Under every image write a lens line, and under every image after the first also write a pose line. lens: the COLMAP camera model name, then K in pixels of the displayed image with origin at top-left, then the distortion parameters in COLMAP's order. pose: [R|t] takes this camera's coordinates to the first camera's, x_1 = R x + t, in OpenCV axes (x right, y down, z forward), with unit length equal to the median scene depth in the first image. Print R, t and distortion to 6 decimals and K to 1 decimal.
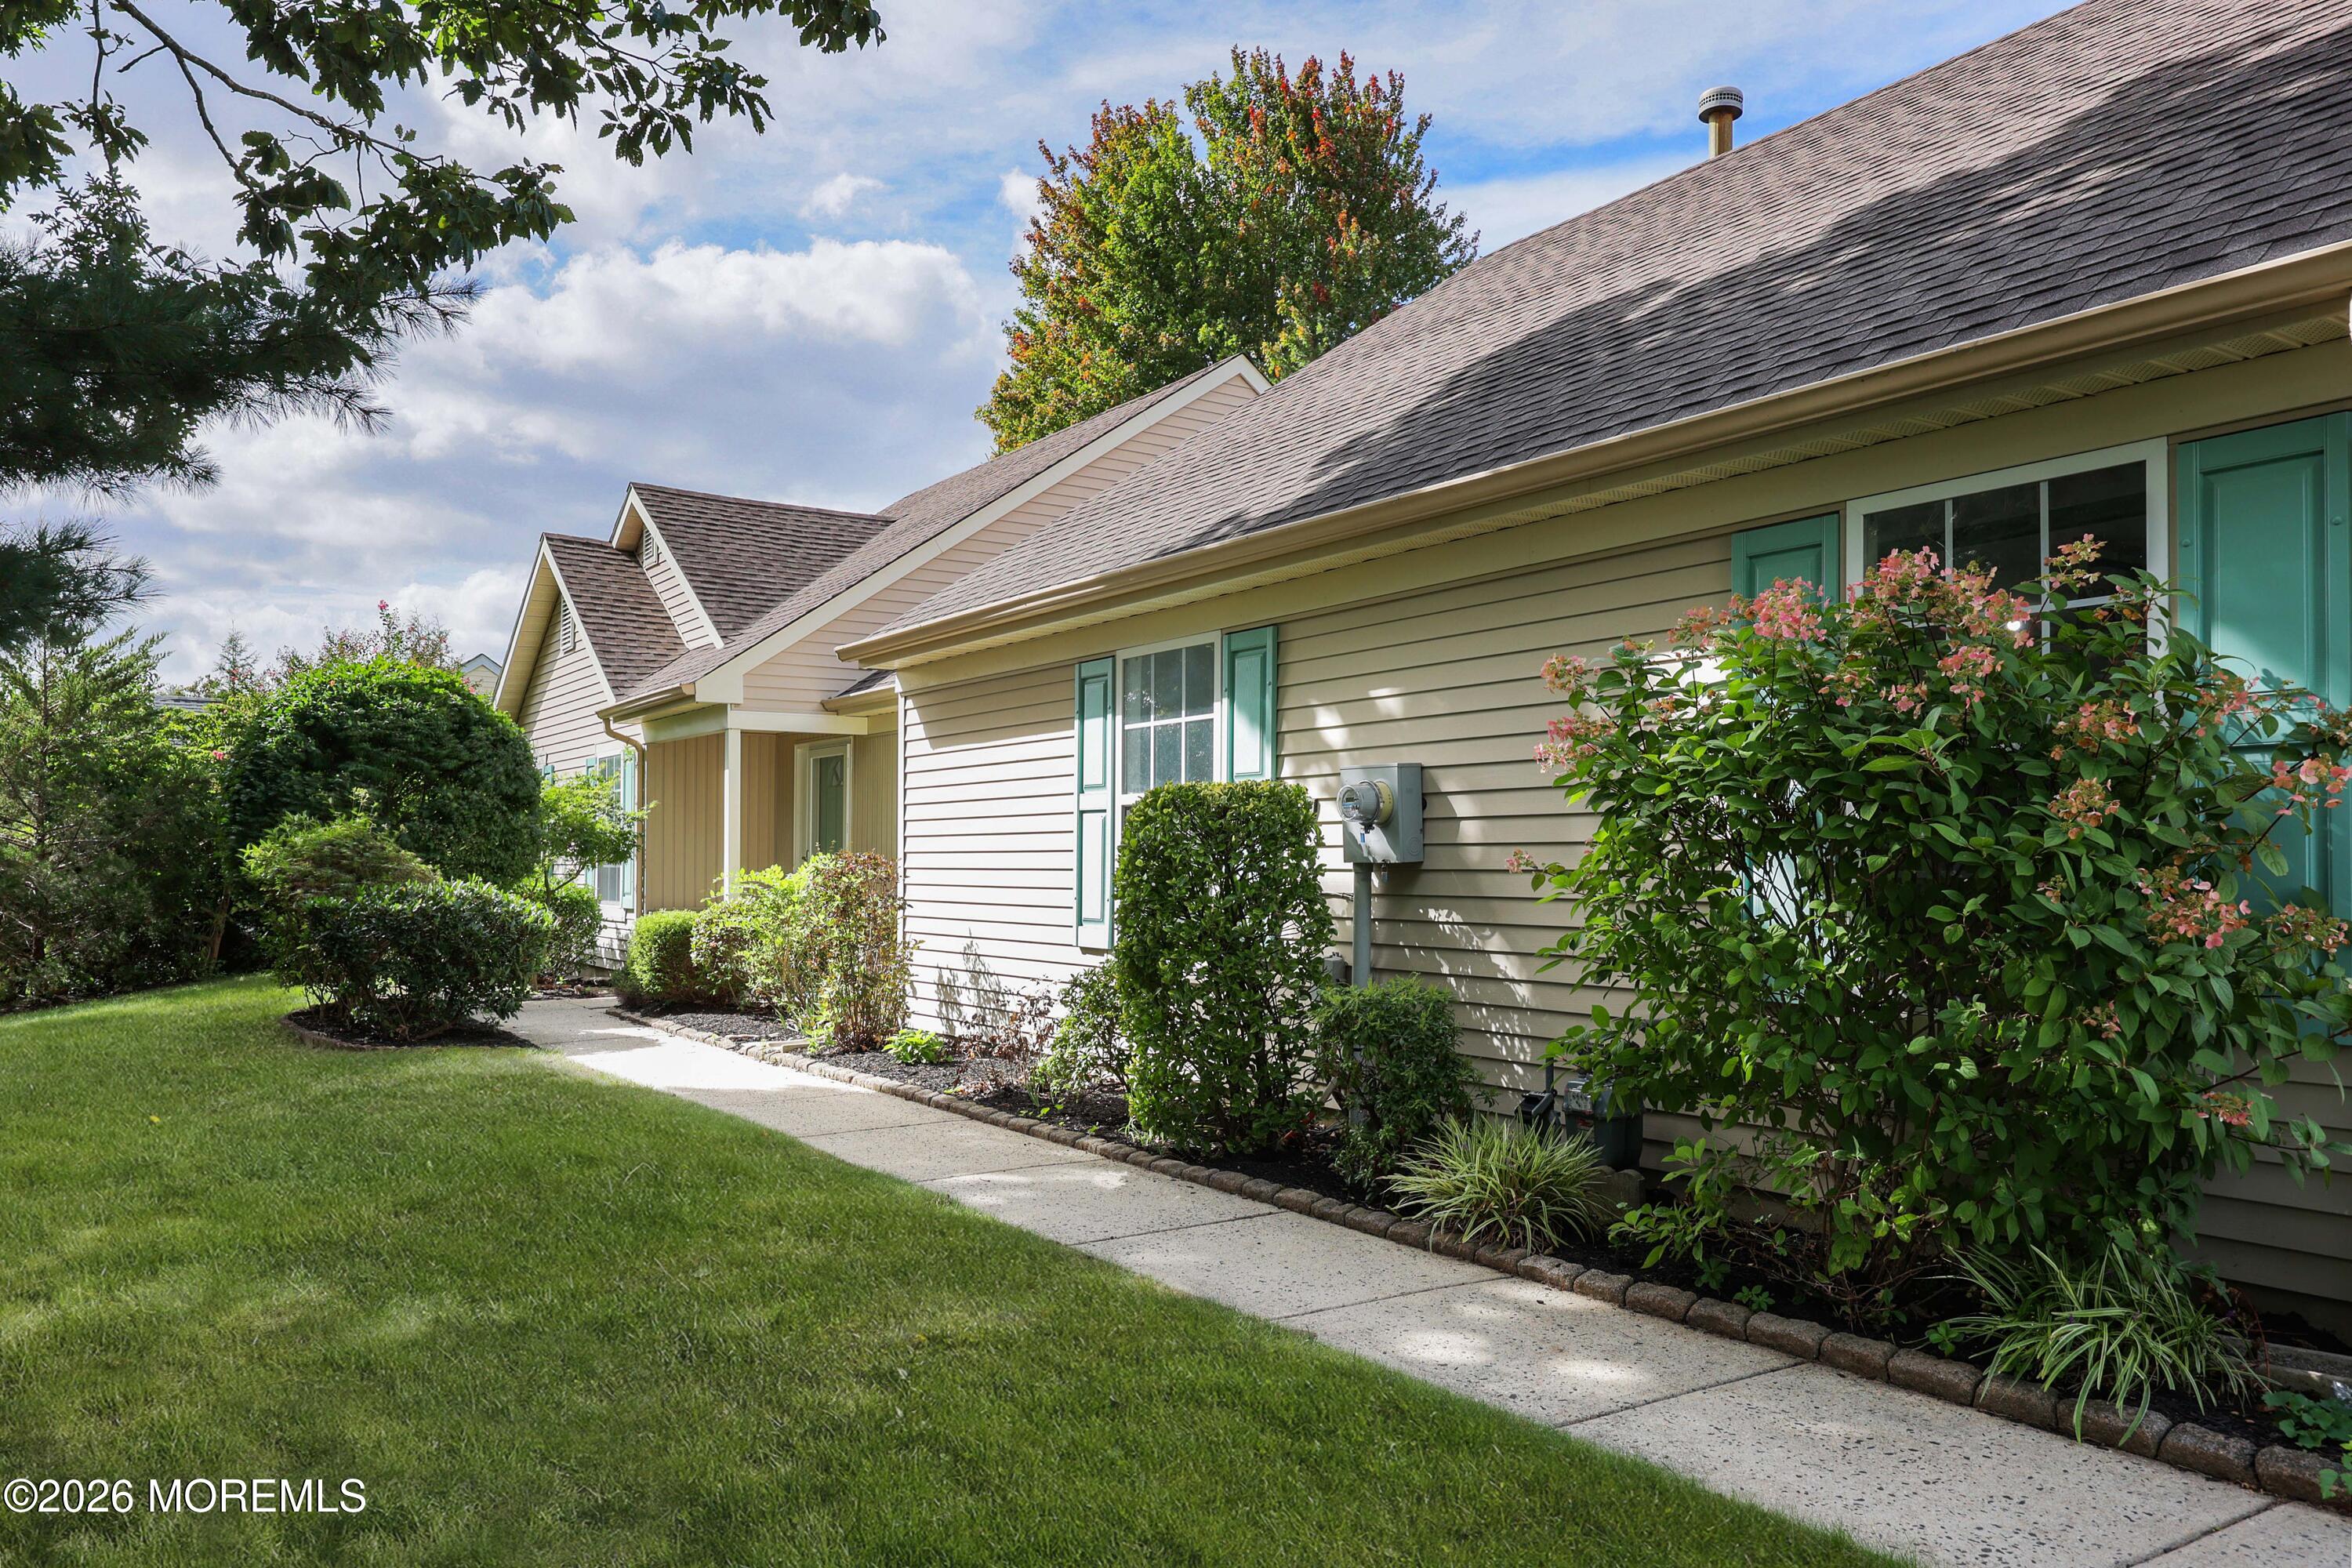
lens RADIAL K [[1745.9, 0, 1176.0], [0, 1745.9, 784.0], [0, 0, 1]] dist [0.003146, -0.007700]
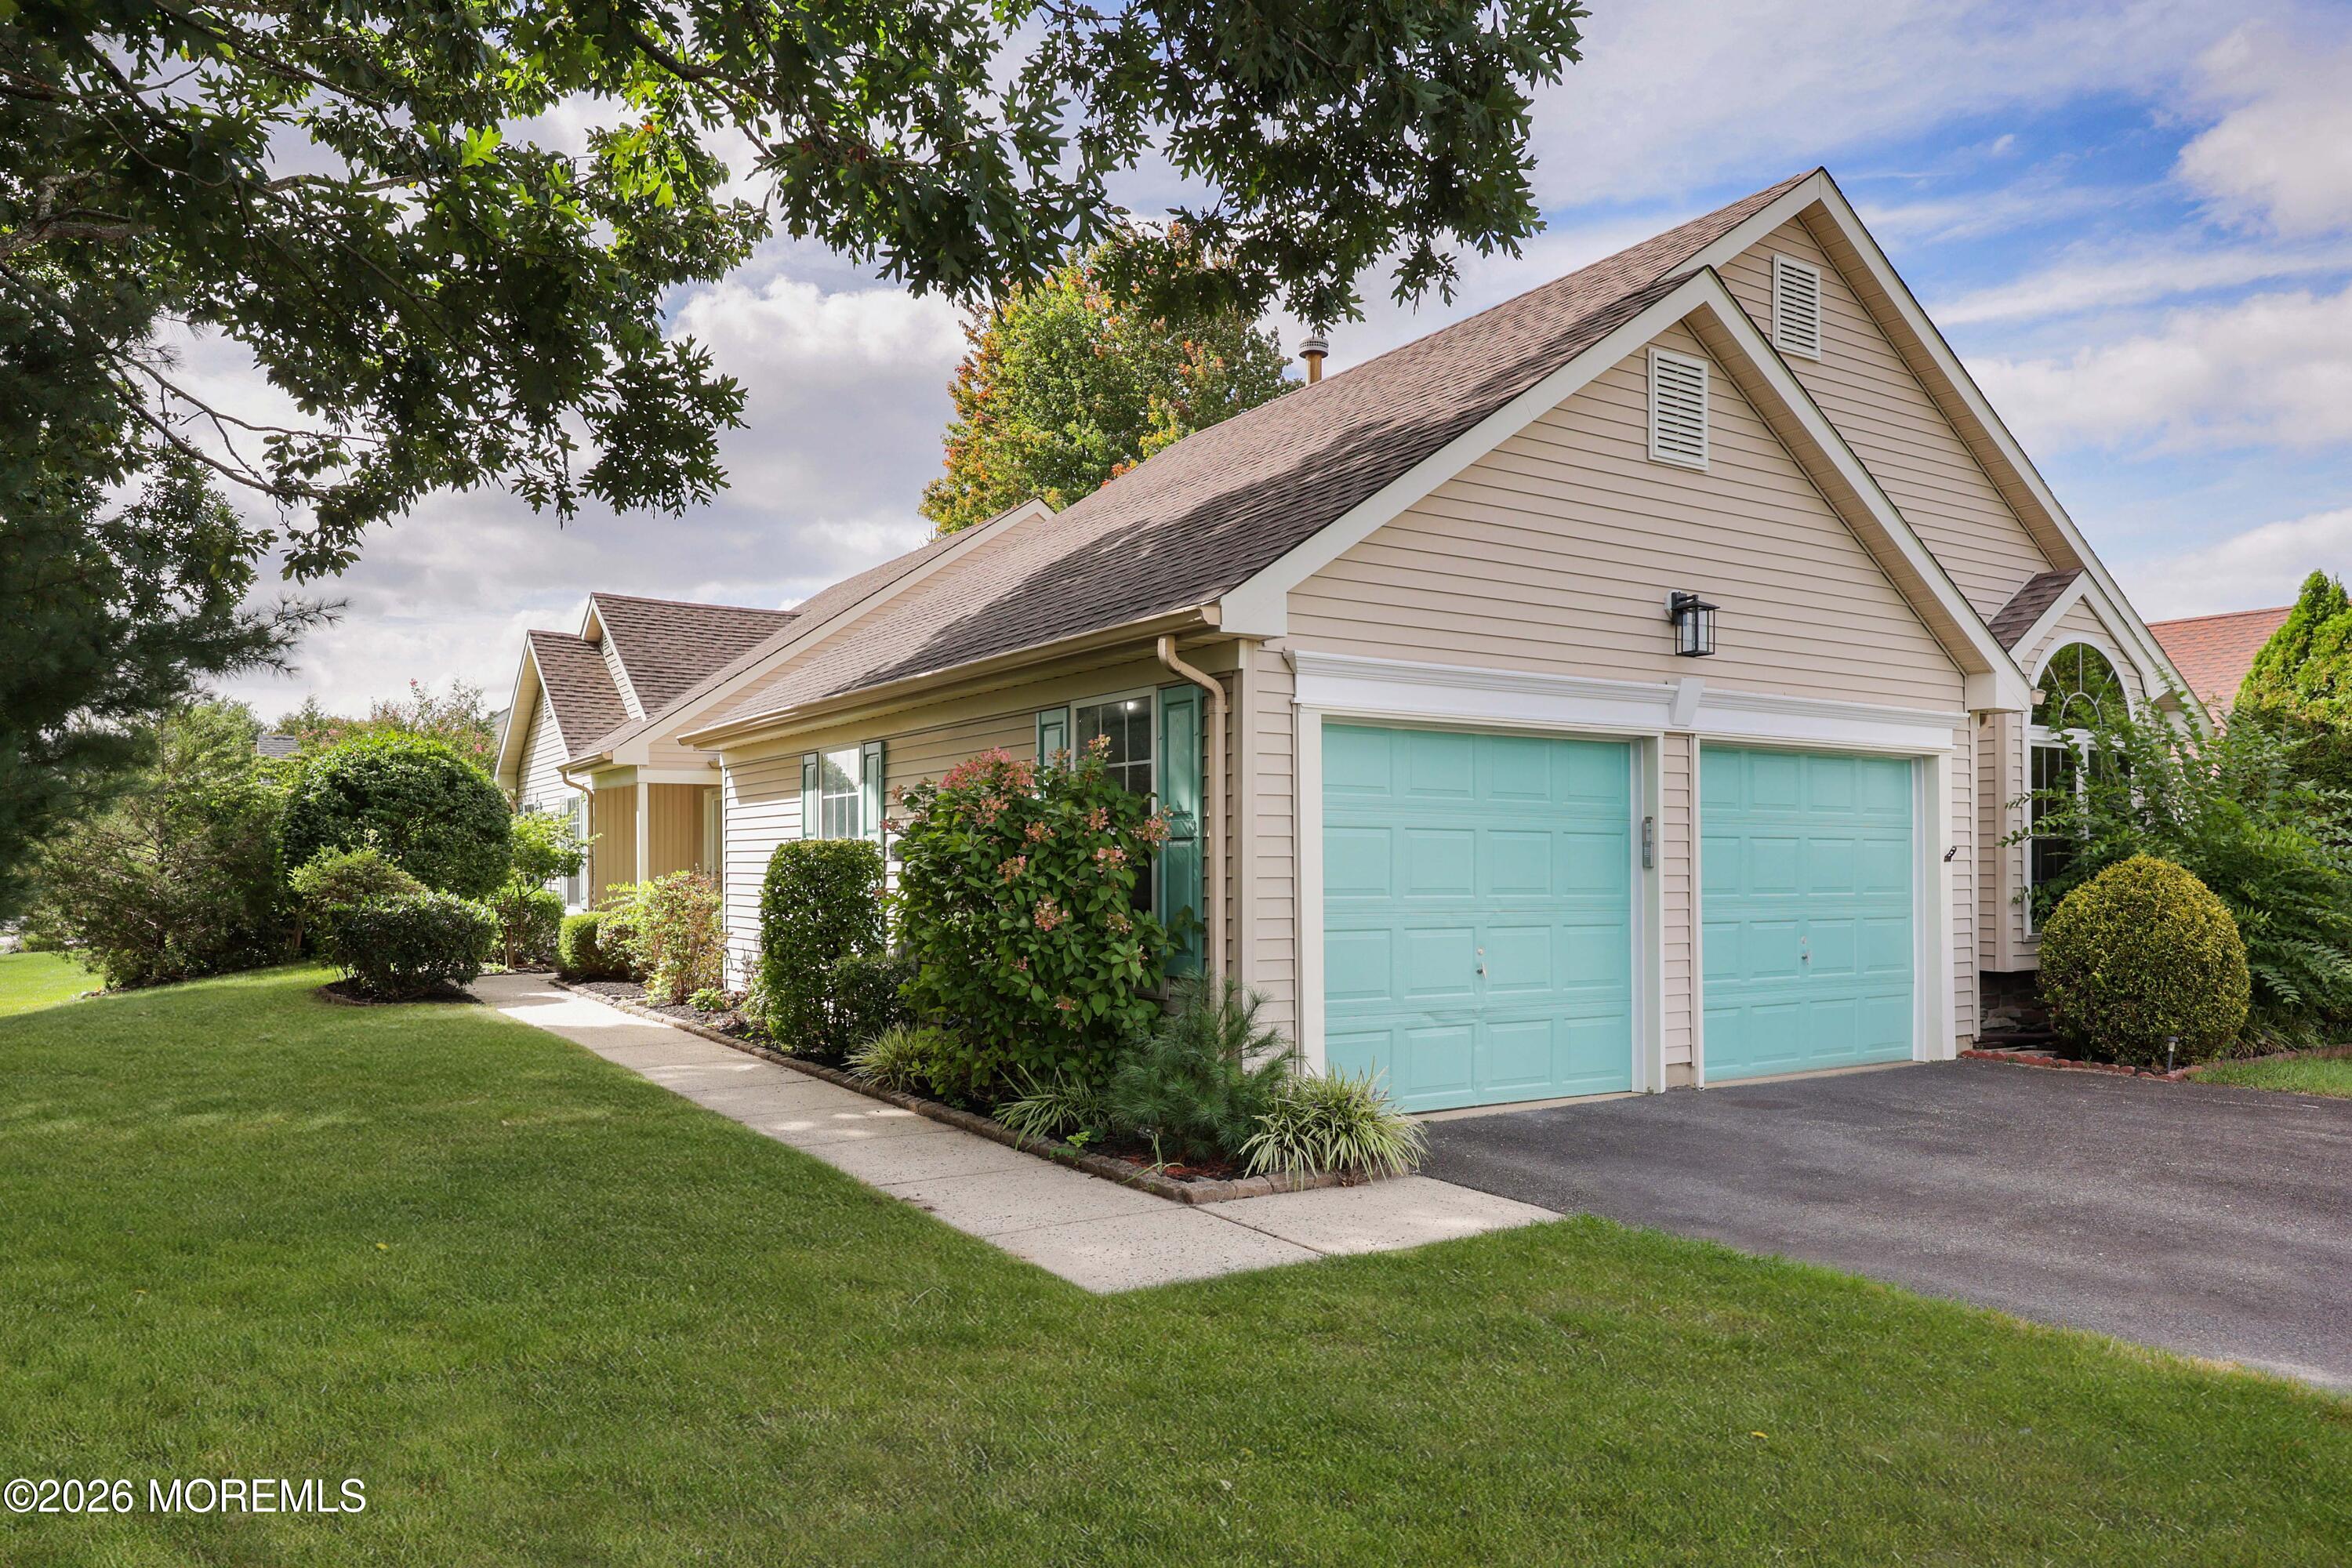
lens RADIAL K [[1553.5, 0, 1180.5], [0, 1553.5, 812.5], [0, 0, 1]] dist [-0.002371, 0.002007]
pose [[0.999988, -0.003470, -0.003428, 0.182012], [0.003515, 0.999905, 0.013328, -0.022064], [0.003382, -0.013340, 0.999905, -0.250099]]
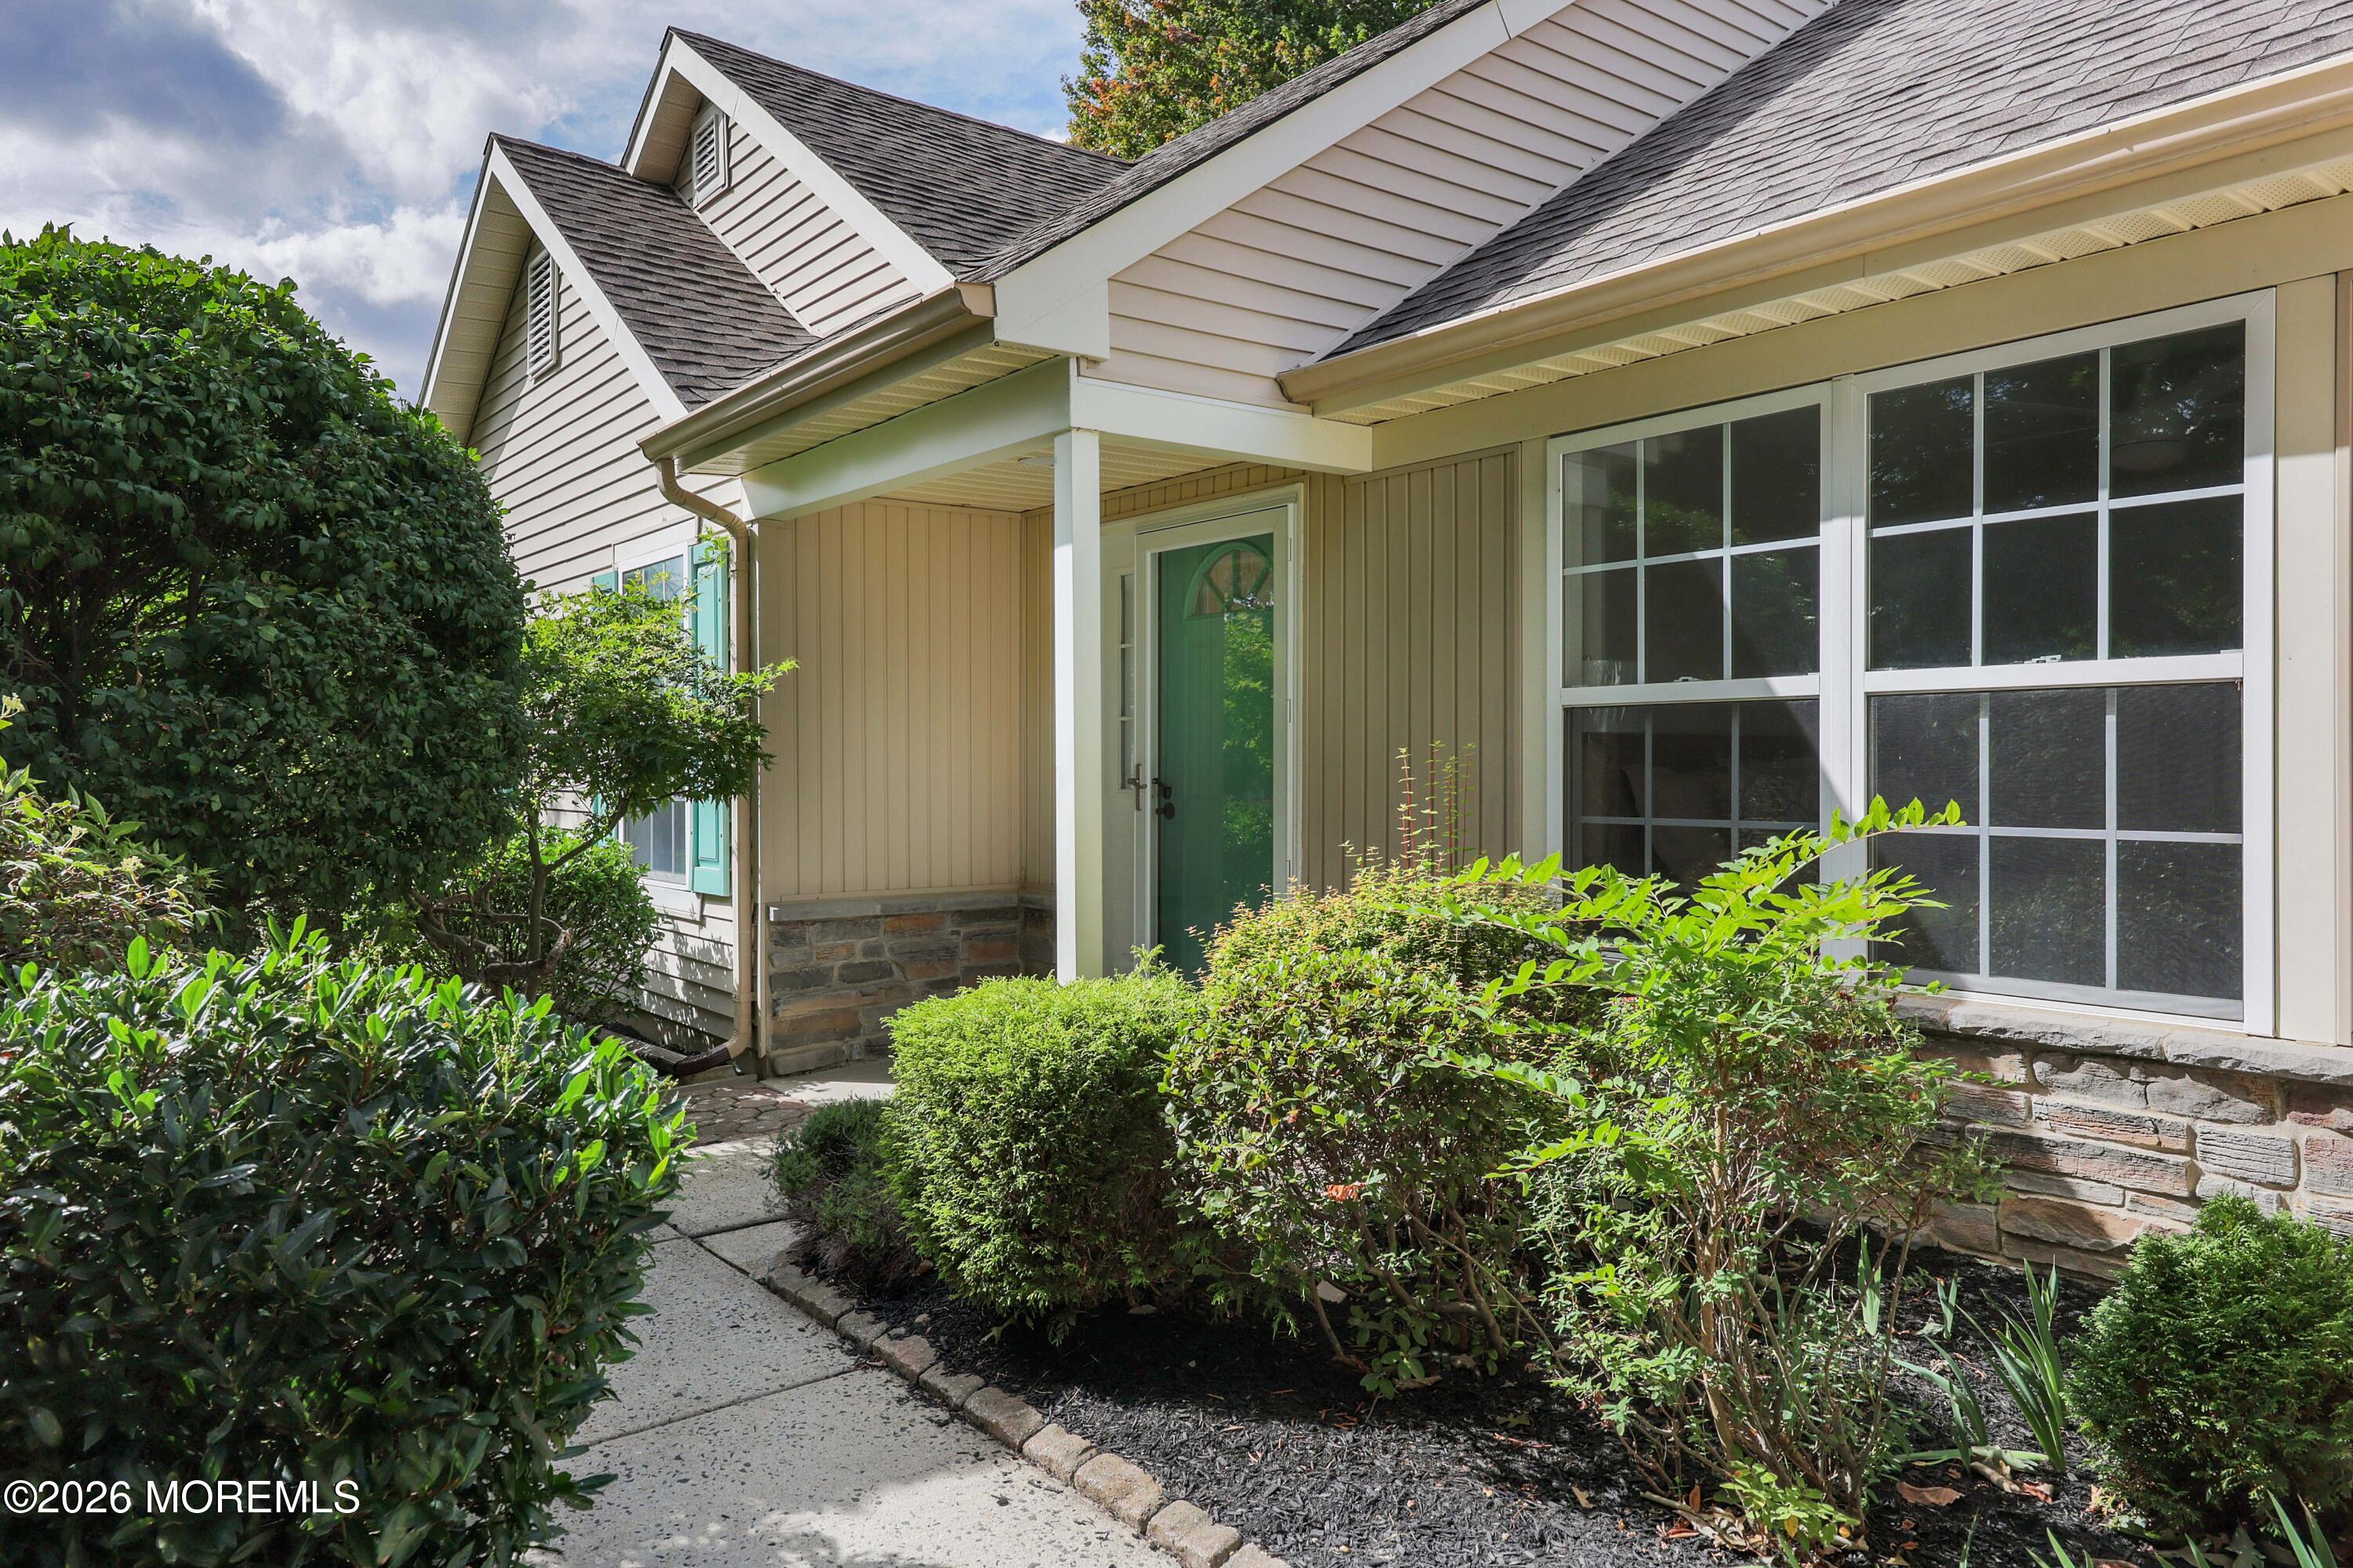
lens RADIAL K [[1657.5, 0, 1176.5], [0, 1657.5, 784.0], [0, 0, 1]] dist [-0.005878, 0.000296]
pose [[0.998276, -0.004962, 0.058484, -0.248050], [0.001516, 0.998268, 0.058818, 0.020104], [-0.058675, -0.058628, 0.996554, 0.643011]]
